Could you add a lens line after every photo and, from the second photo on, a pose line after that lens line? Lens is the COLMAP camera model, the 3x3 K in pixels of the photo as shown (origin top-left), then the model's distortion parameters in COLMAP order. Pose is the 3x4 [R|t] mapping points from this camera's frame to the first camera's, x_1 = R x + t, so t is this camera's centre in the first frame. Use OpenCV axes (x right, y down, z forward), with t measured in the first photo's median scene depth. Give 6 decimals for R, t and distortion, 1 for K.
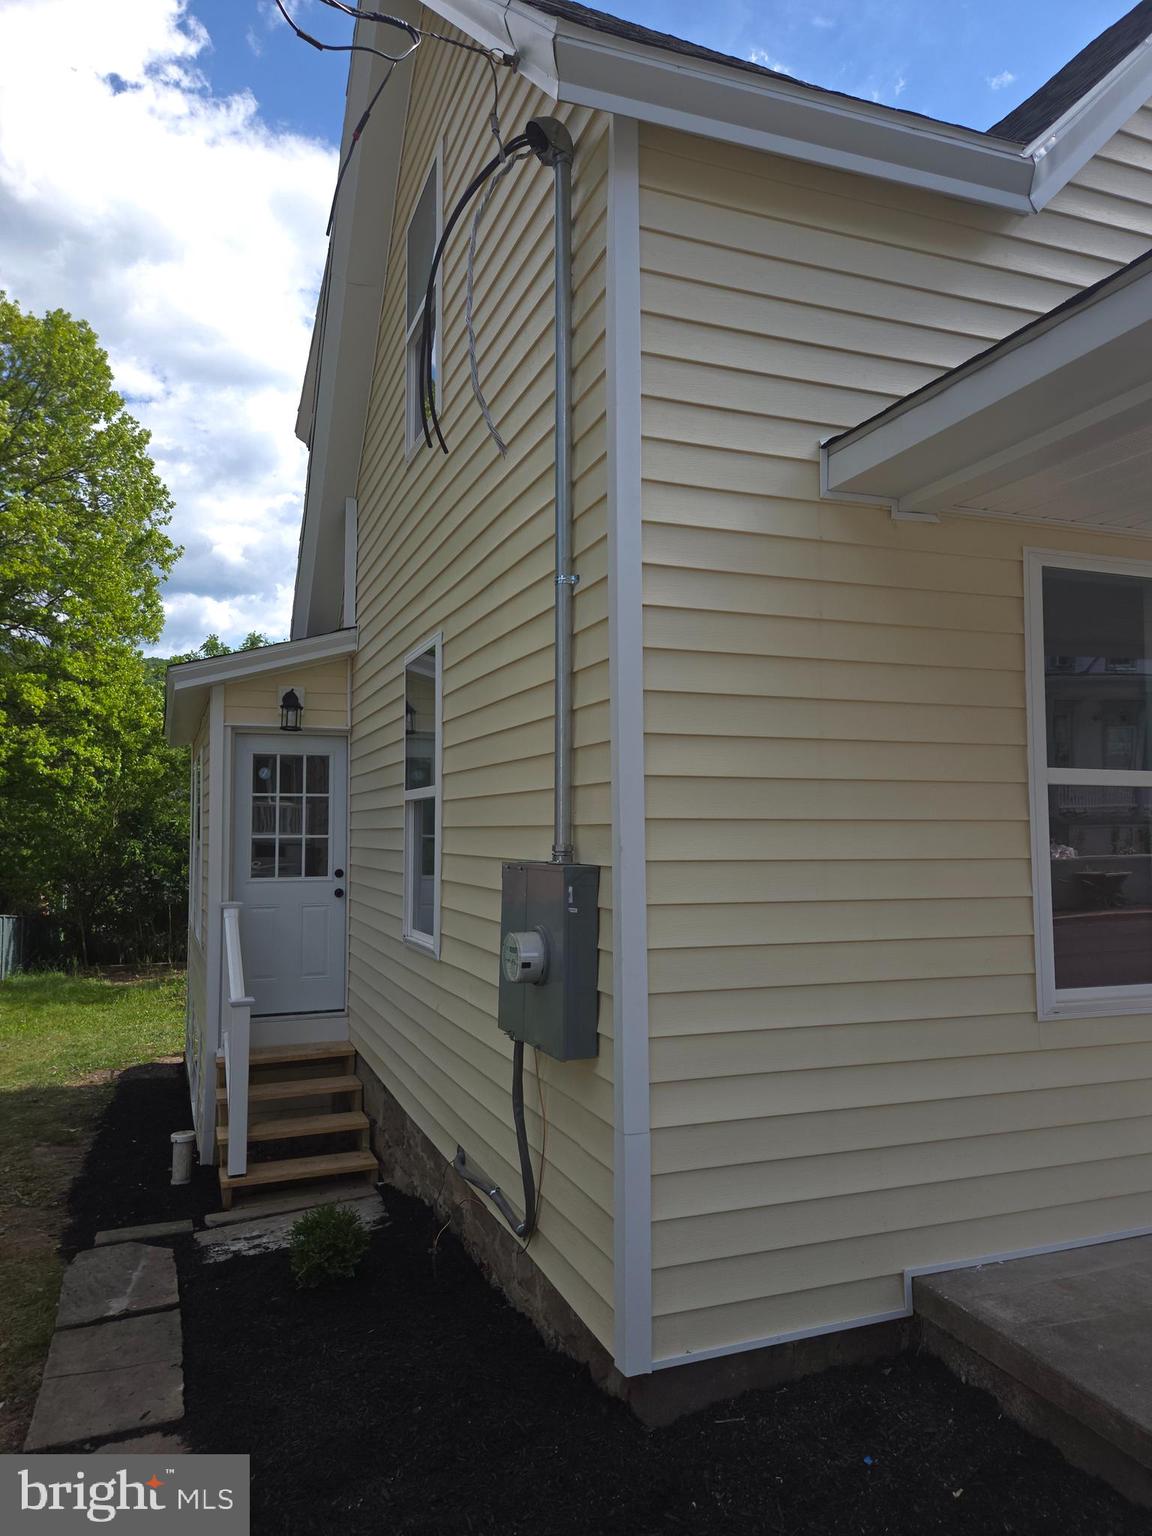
lens RADIAL K [[1048.1, 0, 584.1], [0, 1048.1, 761.1], [0, 0, 1]] dist [0.084793, 0.000115]
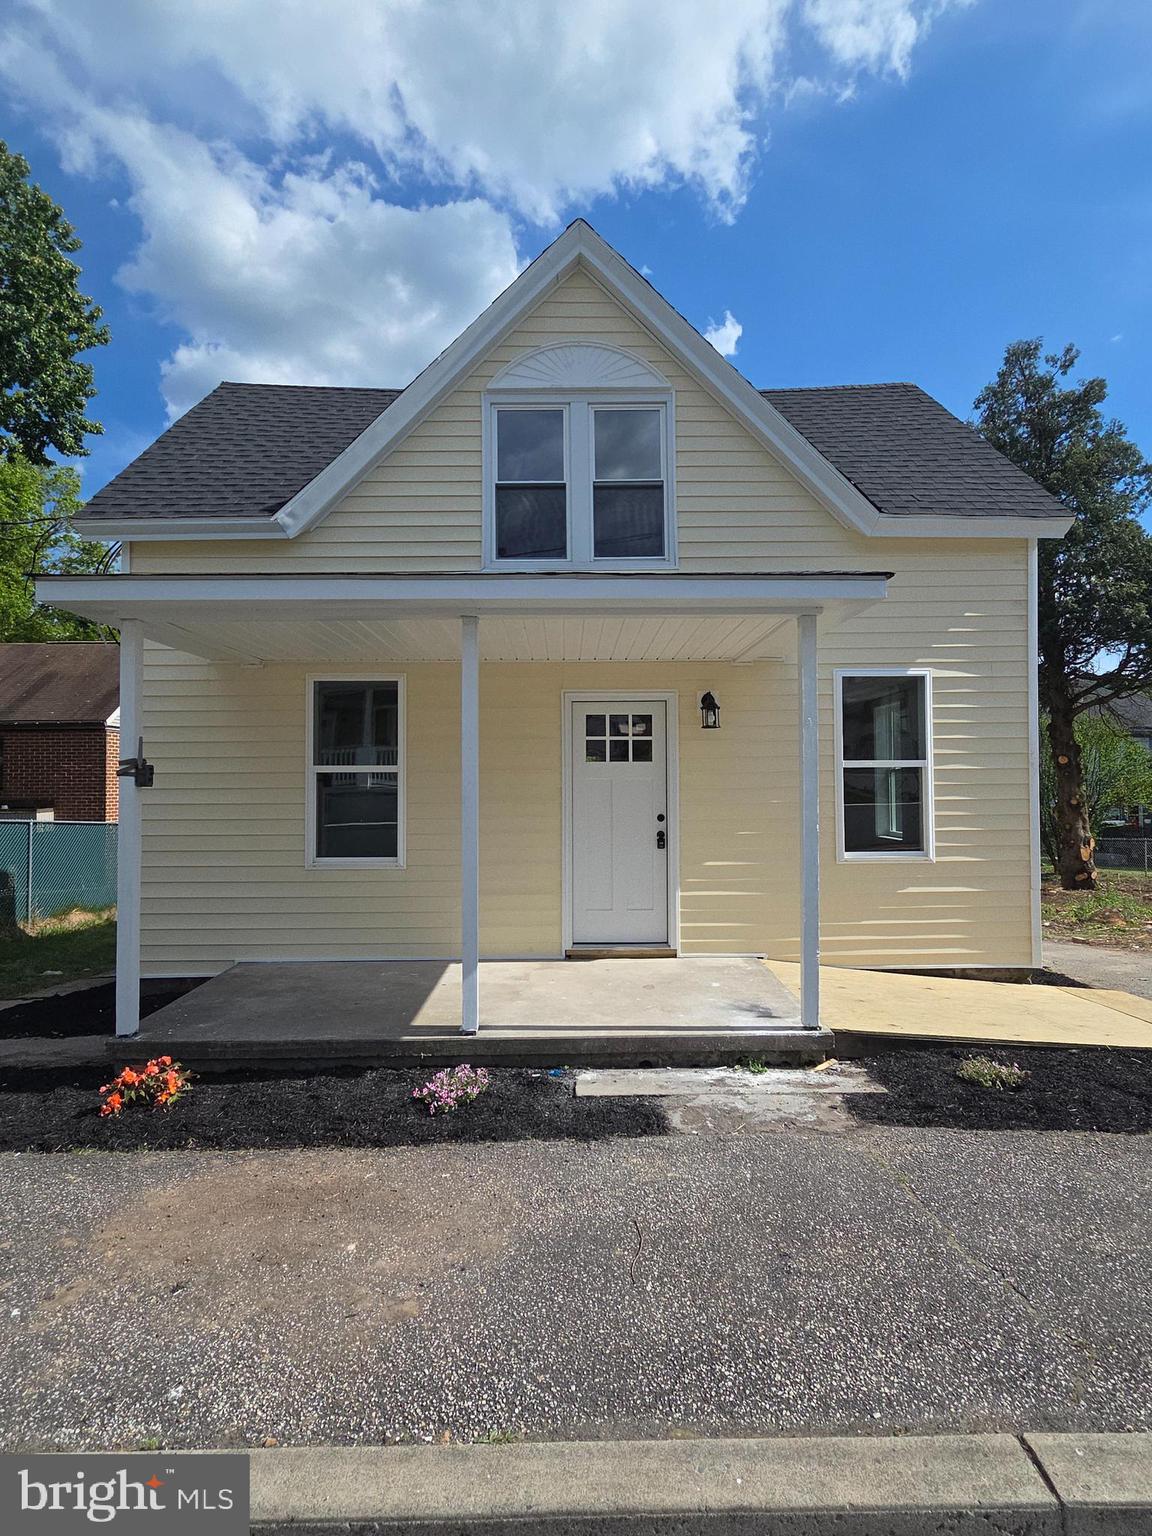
lens RADIAL K [[726.1, 0, 576.0], [0, 726.1, 768.0], [0, 0, 1]] dist [0.000662, 0.000318]
pose [[0.936984, -0.010999, -0.349198, 1.559574], [0.026255, 0.998895, 0.038985, -0.038067], [0.348383, -0.045696, 0.936238, -0.320131]]
